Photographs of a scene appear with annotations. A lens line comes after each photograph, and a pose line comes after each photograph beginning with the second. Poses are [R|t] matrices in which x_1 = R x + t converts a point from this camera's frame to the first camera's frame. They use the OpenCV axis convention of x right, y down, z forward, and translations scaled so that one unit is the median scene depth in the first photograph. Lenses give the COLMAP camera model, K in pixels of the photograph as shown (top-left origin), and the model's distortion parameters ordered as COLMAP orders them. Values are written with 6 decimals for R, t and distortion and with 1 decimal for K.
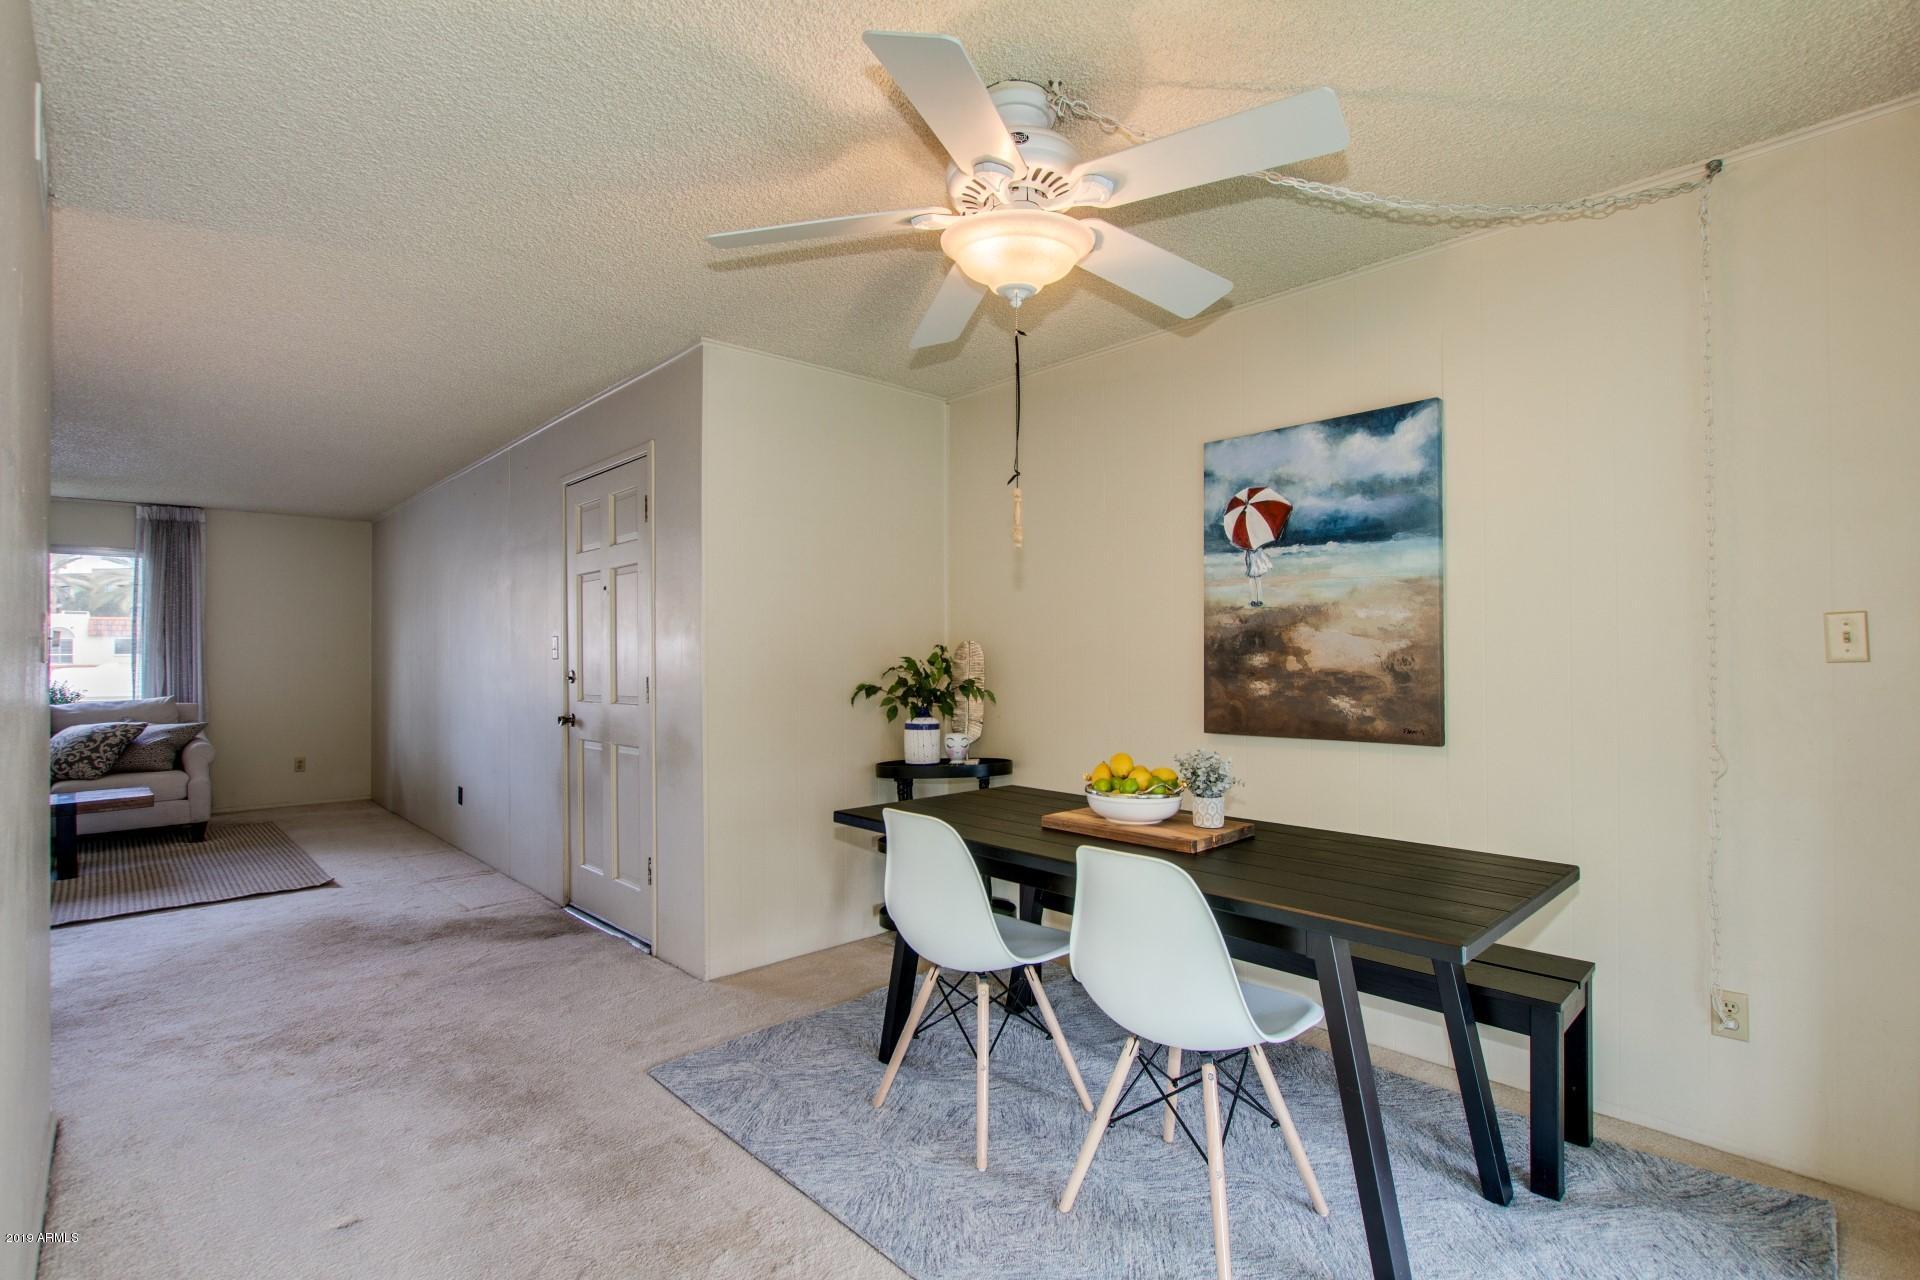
lens RADIAL K [[883.5, 0, 947.2], [0, 883.5, 648.0], [0, 0, 1]] dist [-0.005573, 0.000127]
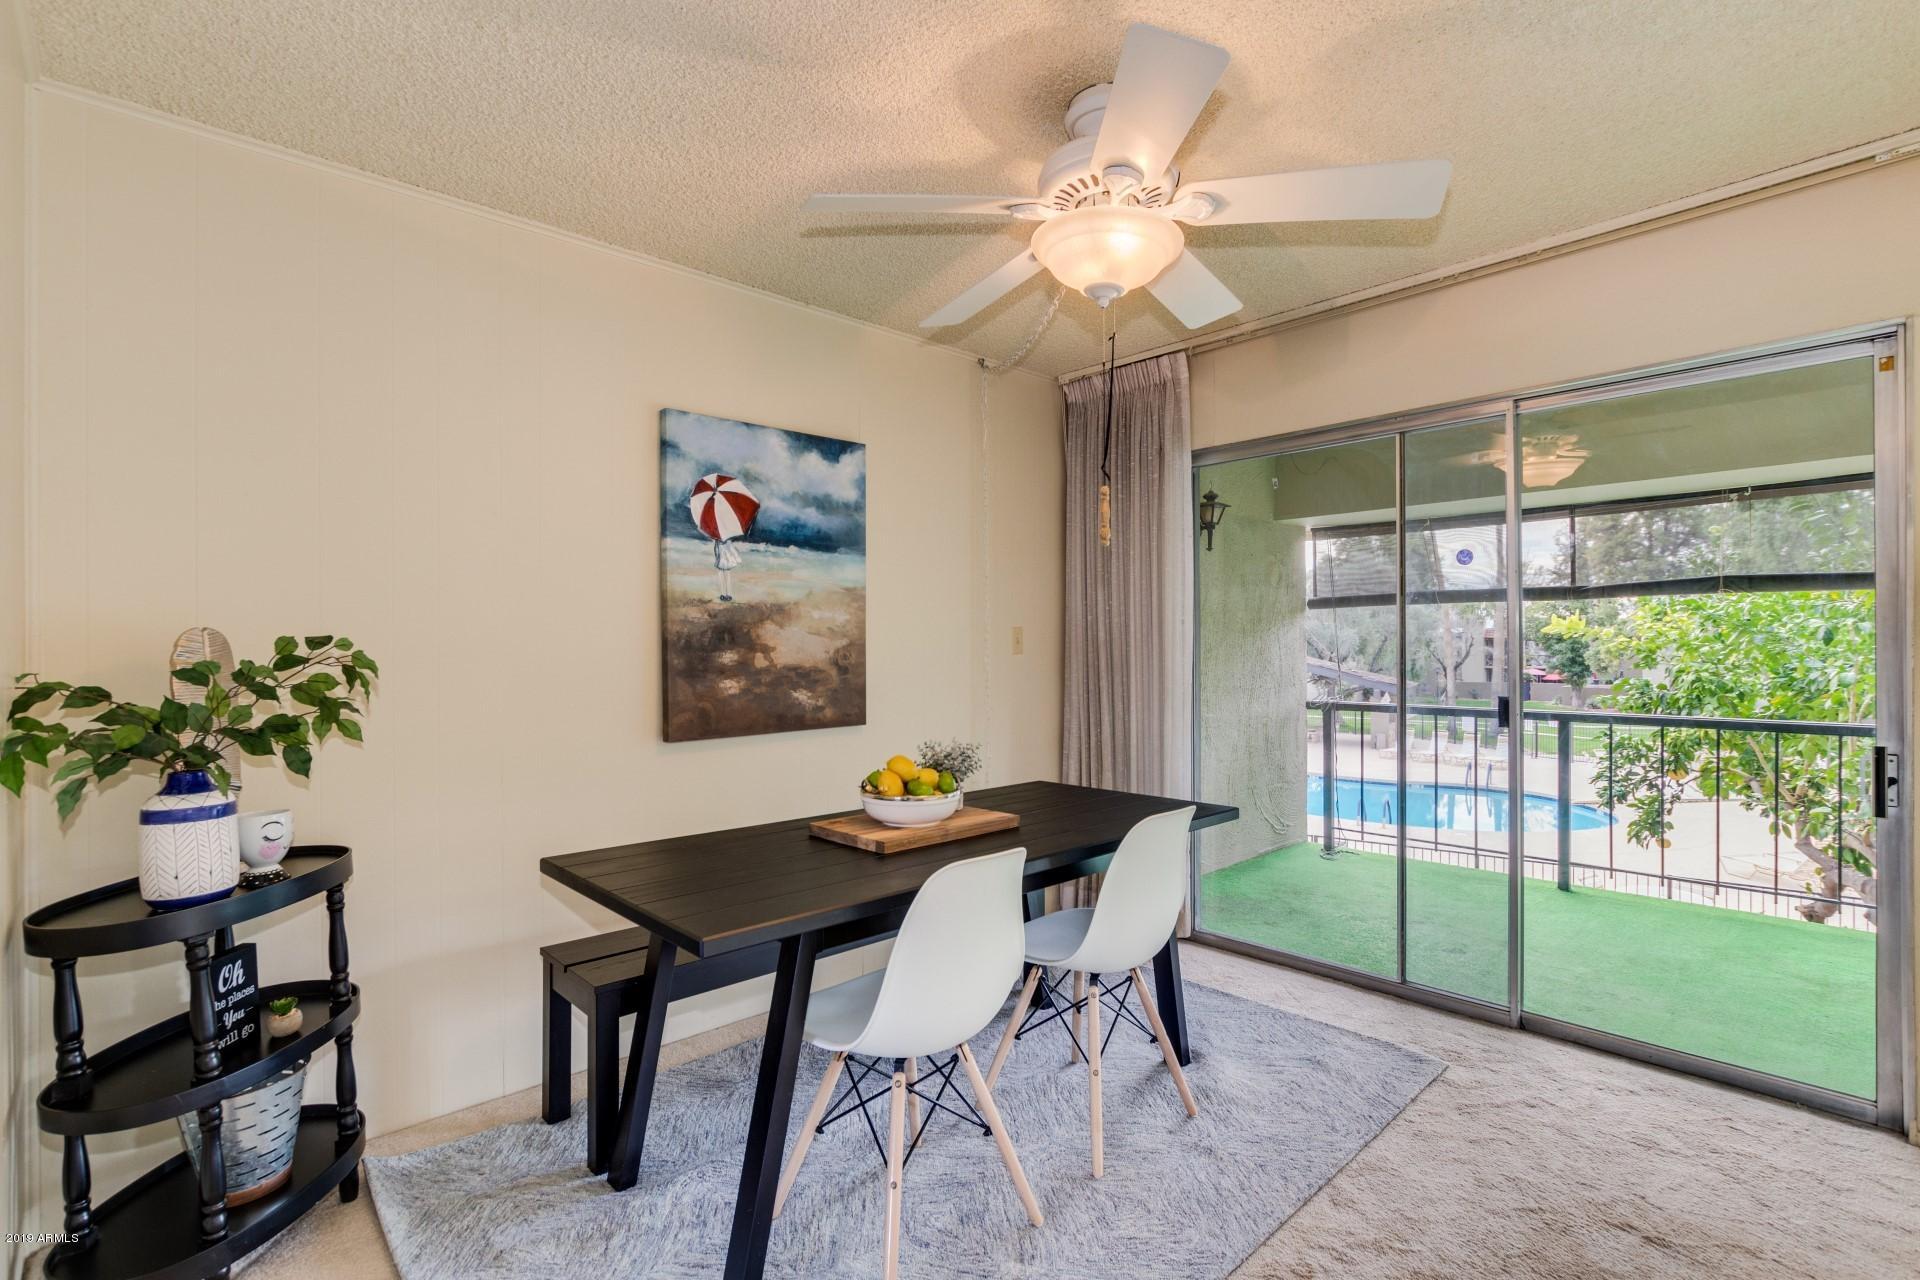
lens RADIAL K [[883.5, 0, 955.3], [0, 883.5, 641.6], [0, 0, 1]] dist [-0.005573, 0.000127]
pose [[0.010123, 0.007056, 0.999924, -0.614081], [-0.001456, 0.999974, -0.007042, 0.002869], [-0.999948, -0.001385, 0.010133, 0.766394]]
